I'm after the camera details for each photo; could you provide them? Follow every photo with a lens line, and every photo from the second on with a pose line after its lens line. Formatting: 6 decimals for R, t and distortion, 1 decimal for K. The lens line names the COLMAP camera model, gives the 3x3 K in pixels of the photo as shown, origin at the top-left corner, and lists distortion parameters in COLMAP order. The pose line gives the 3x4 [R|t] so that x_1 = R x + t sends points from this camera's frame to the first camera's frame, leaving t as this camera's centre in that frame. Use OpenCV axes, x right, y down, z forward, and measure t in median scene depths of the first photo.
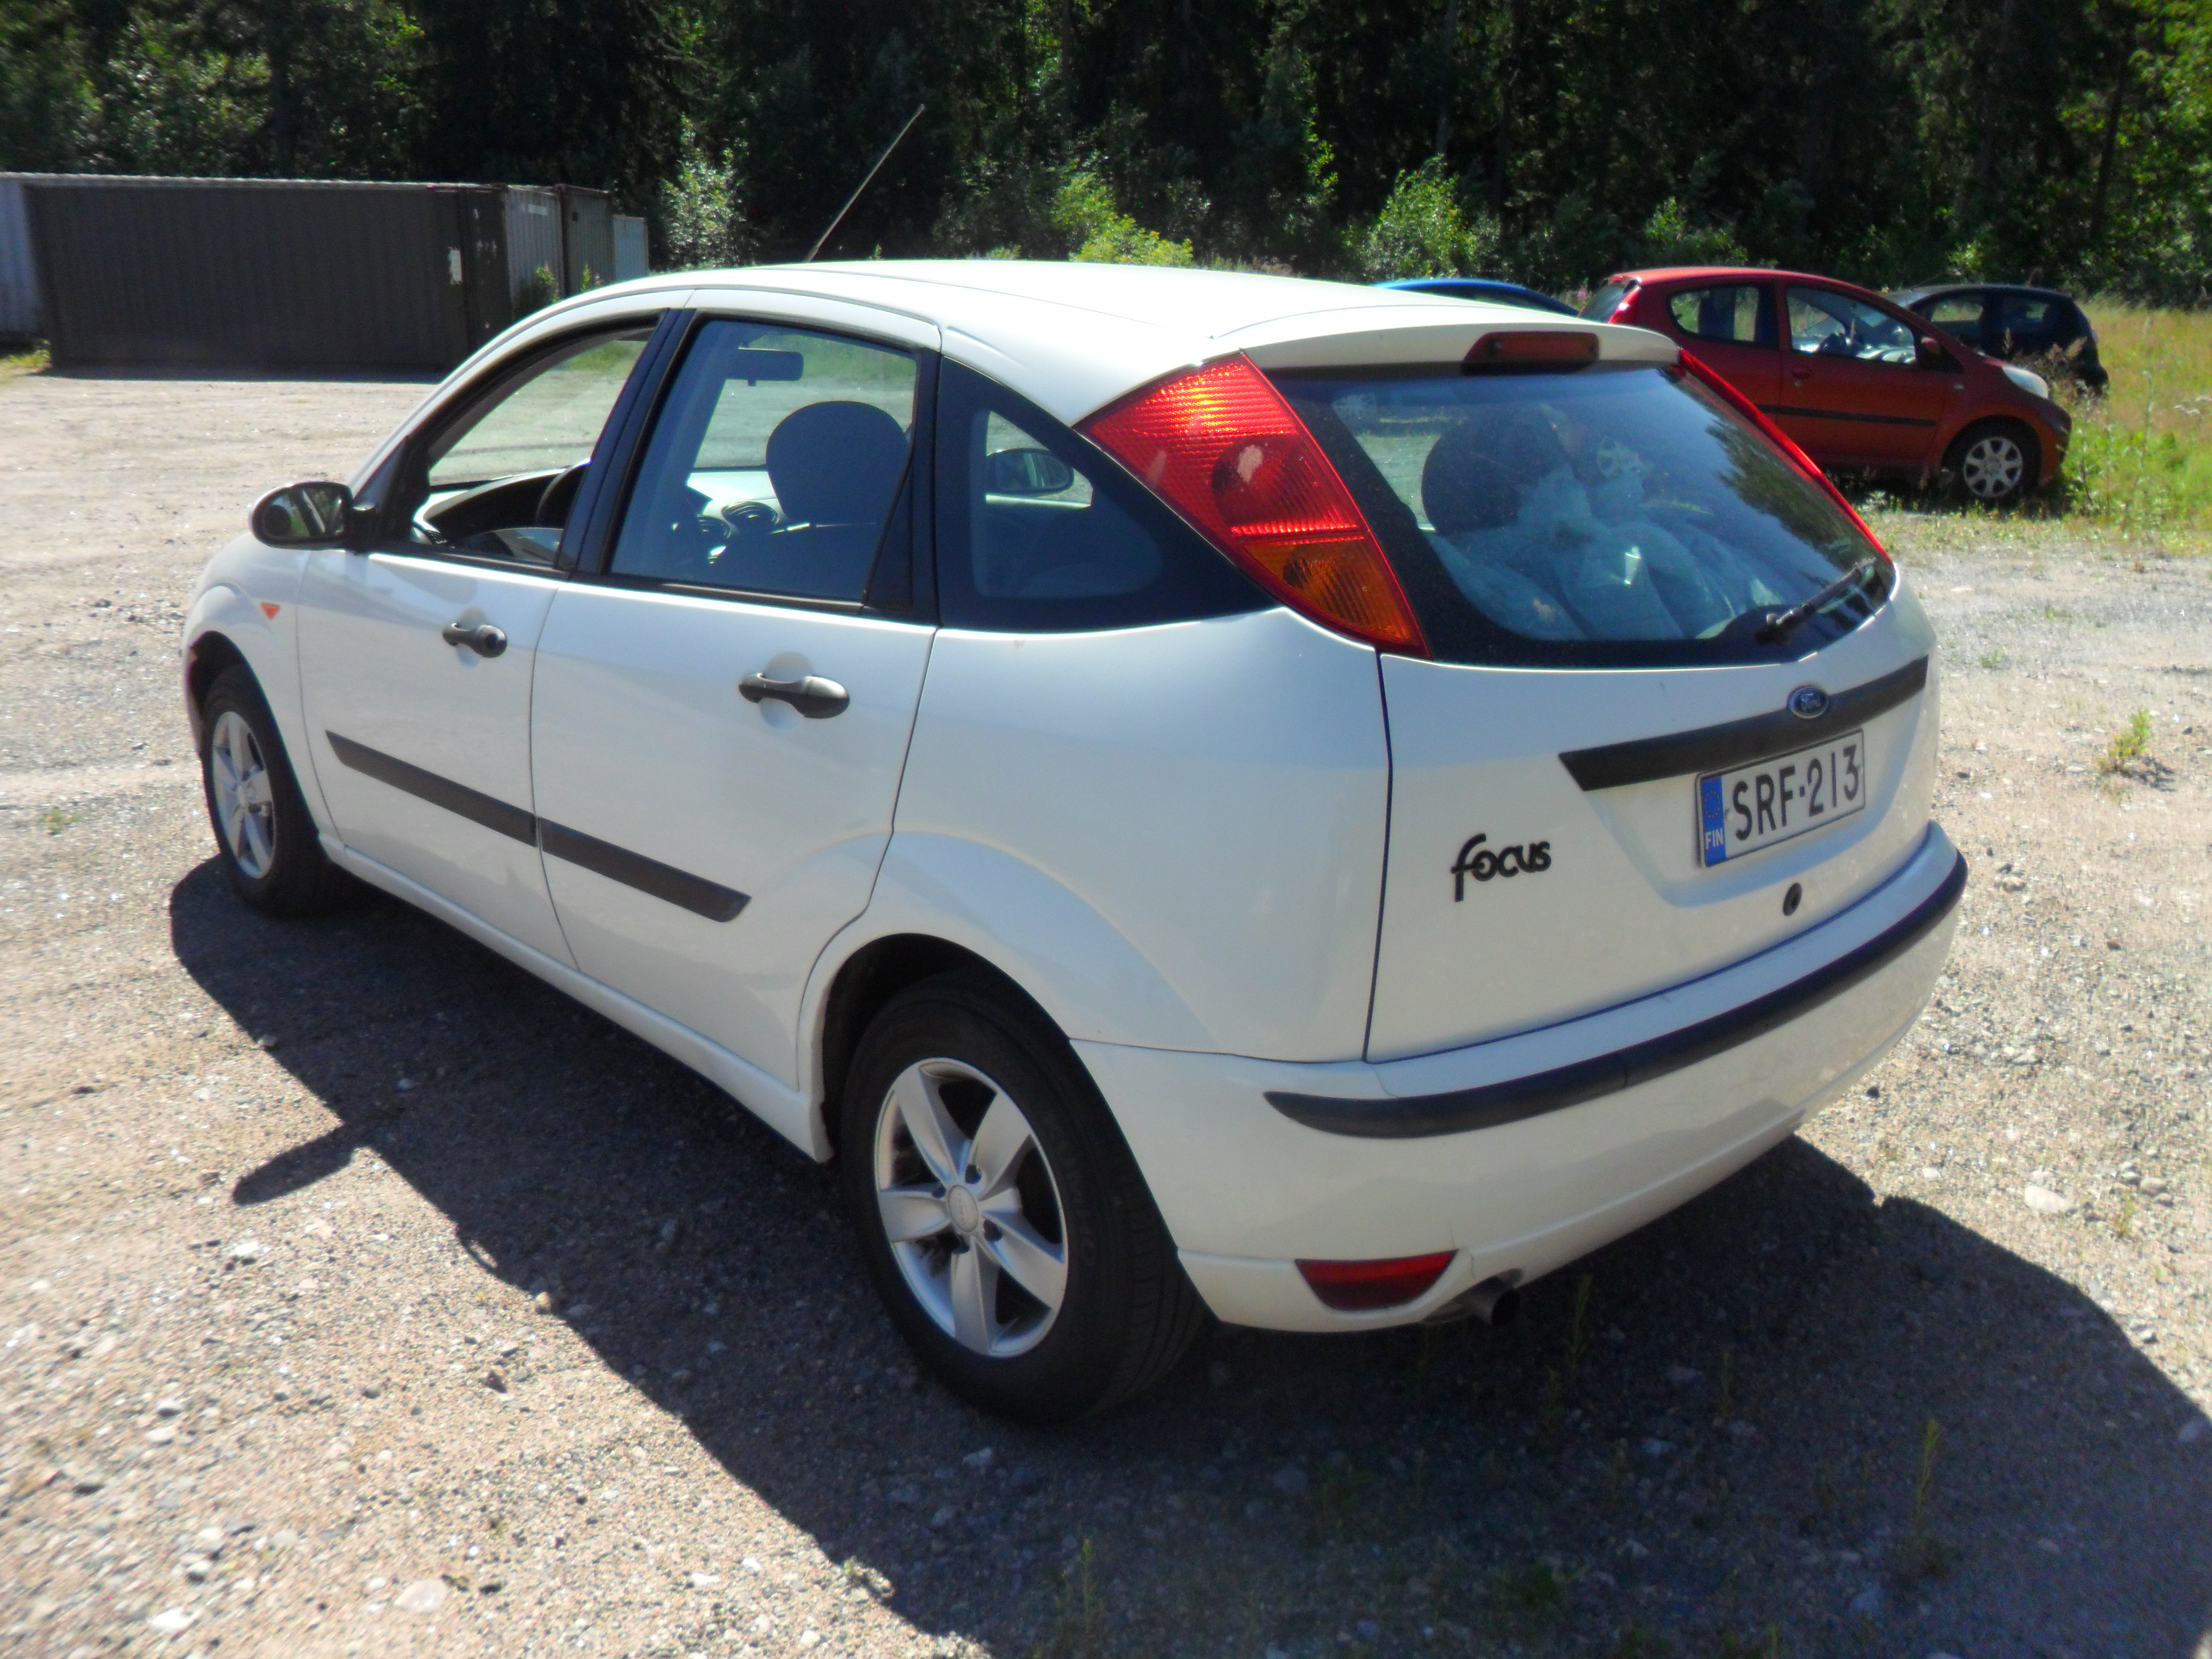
lens RADIAL K [[1748.5, 0, 1109.4], [0, 1748.5, 830.9], [0, 0, 1]] dist [-0.004220, -0.002397]
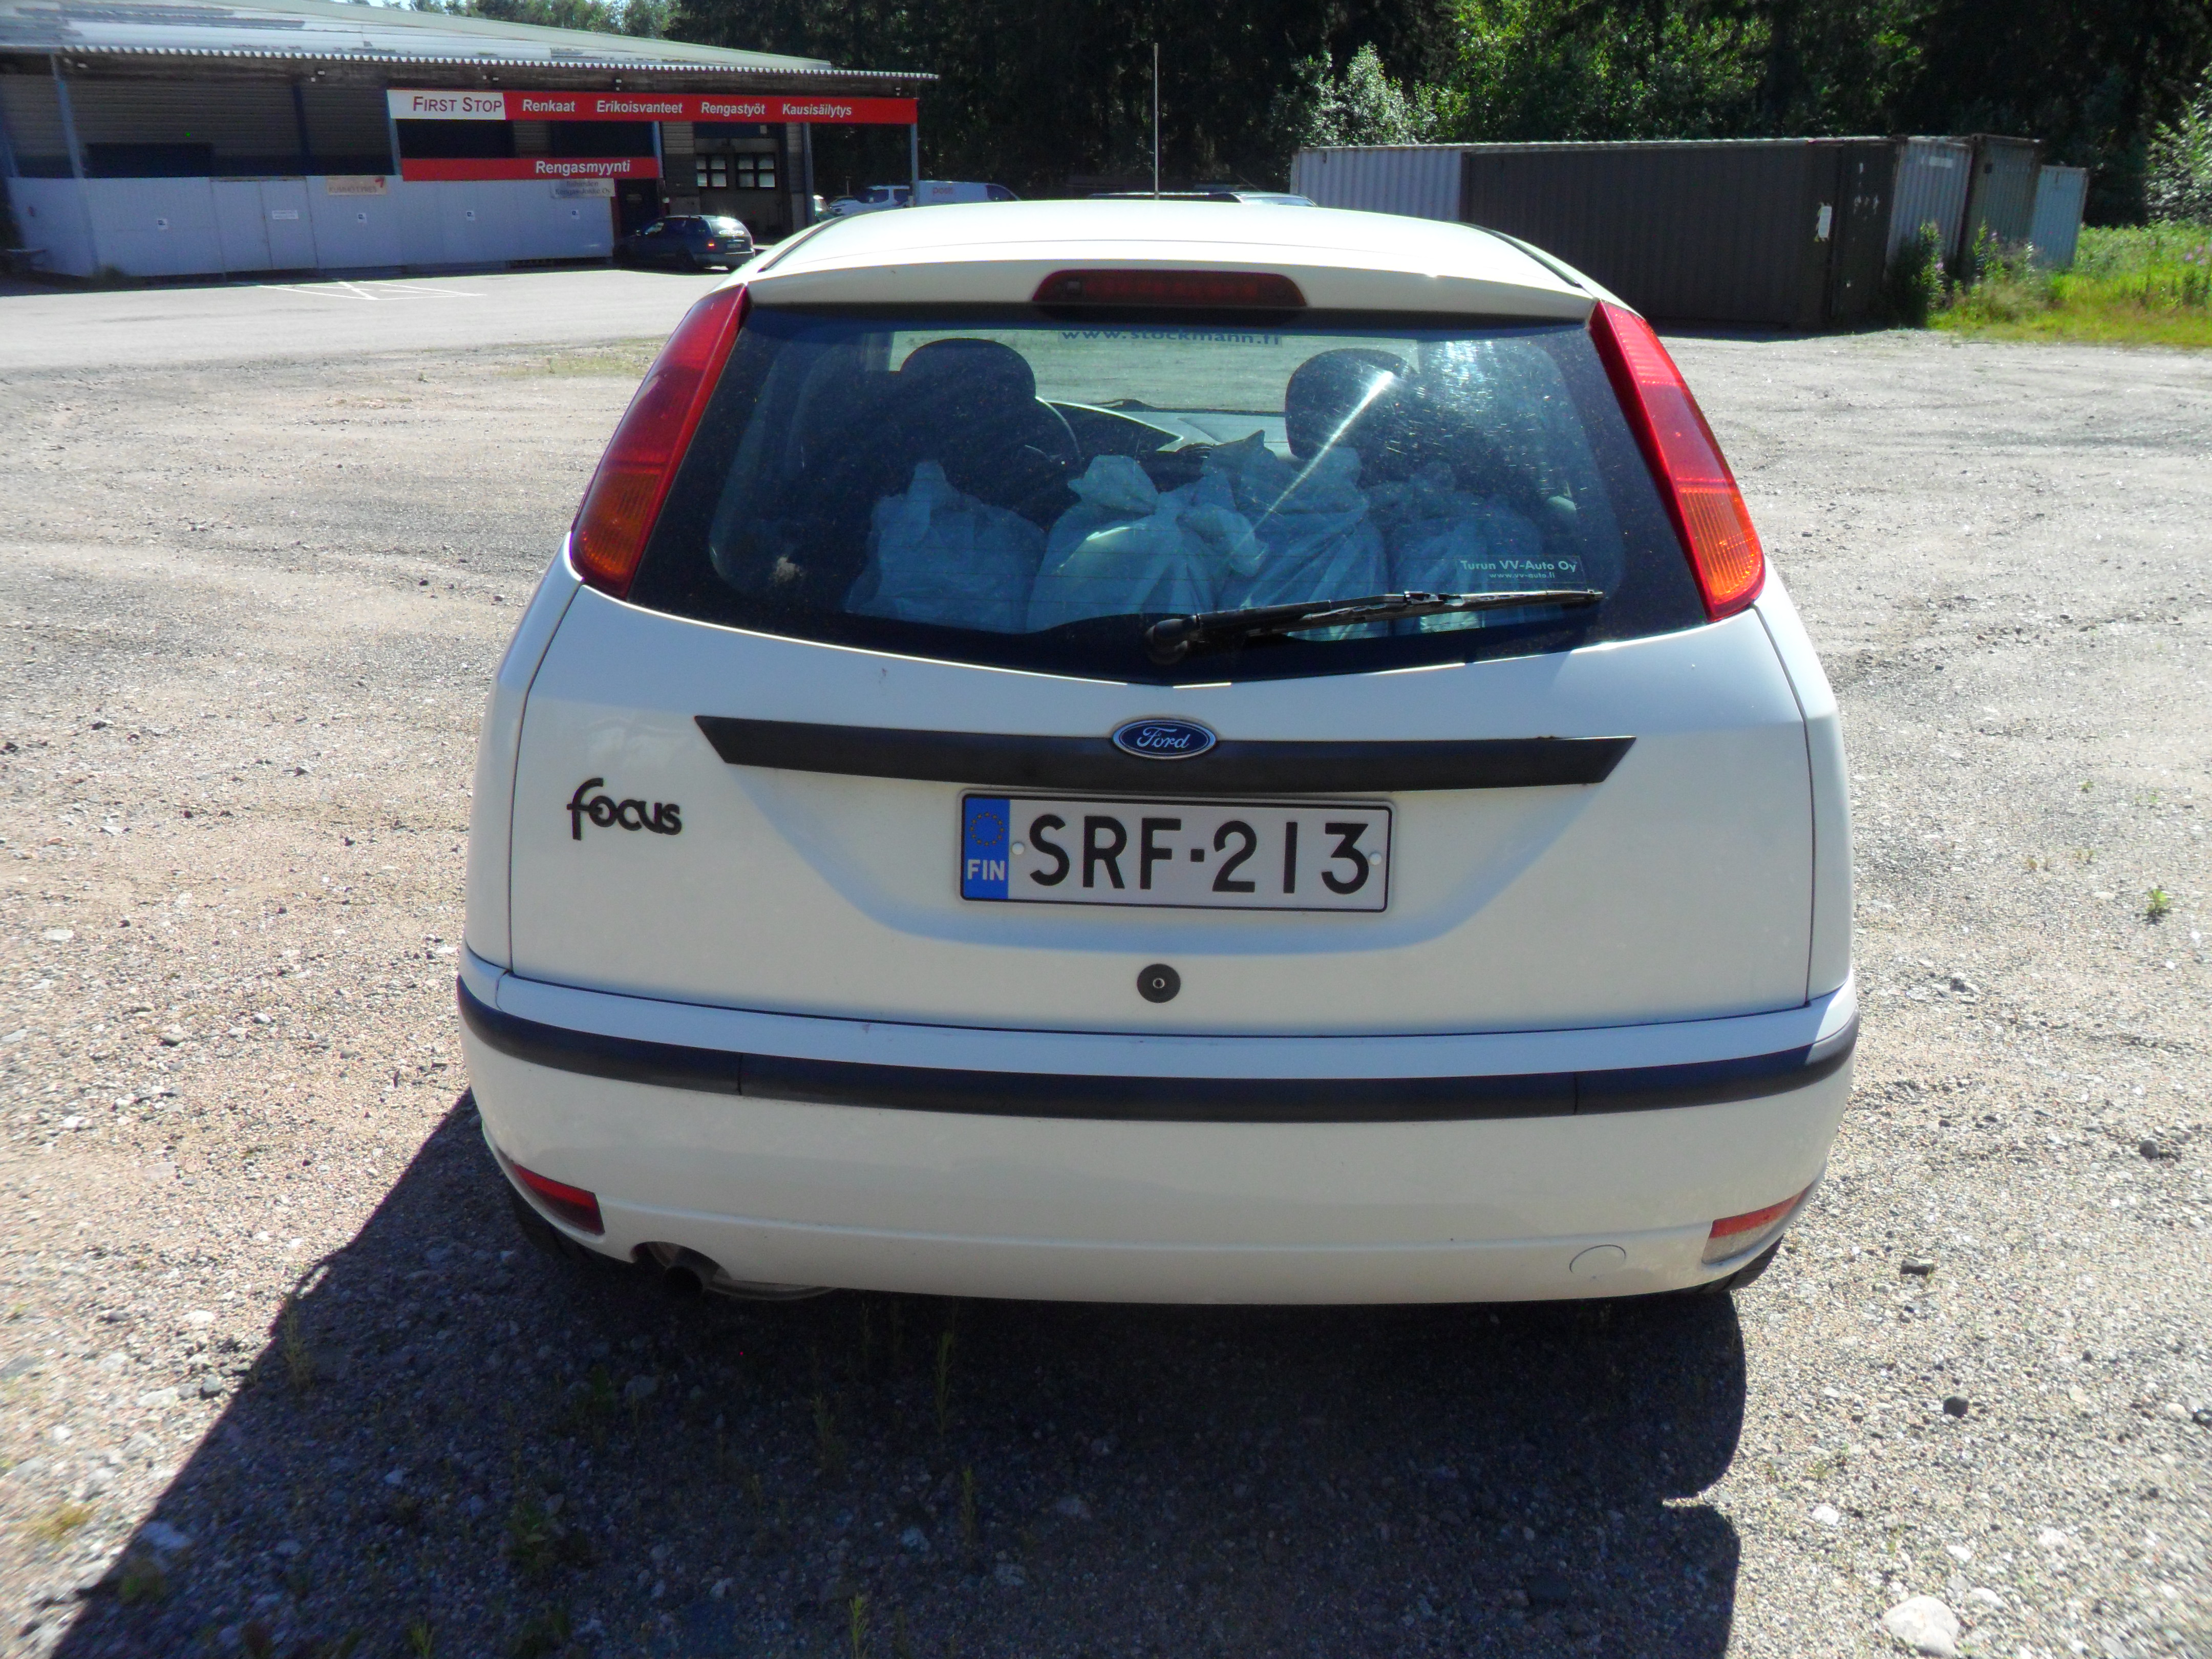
lens RADIAL K [[1748.5, 0, 1106.3], [0, 1748.5, 822.4], [0, 0, 1]] dist [-0.004220, -0.002397]
pose [[0.725393, 0.217087, -0.653206, 0.896507], [-0.205712, 0.973967, 0.095243, -0.105965], [0.656877, 0.065284, 0.751166, 0.381400]]
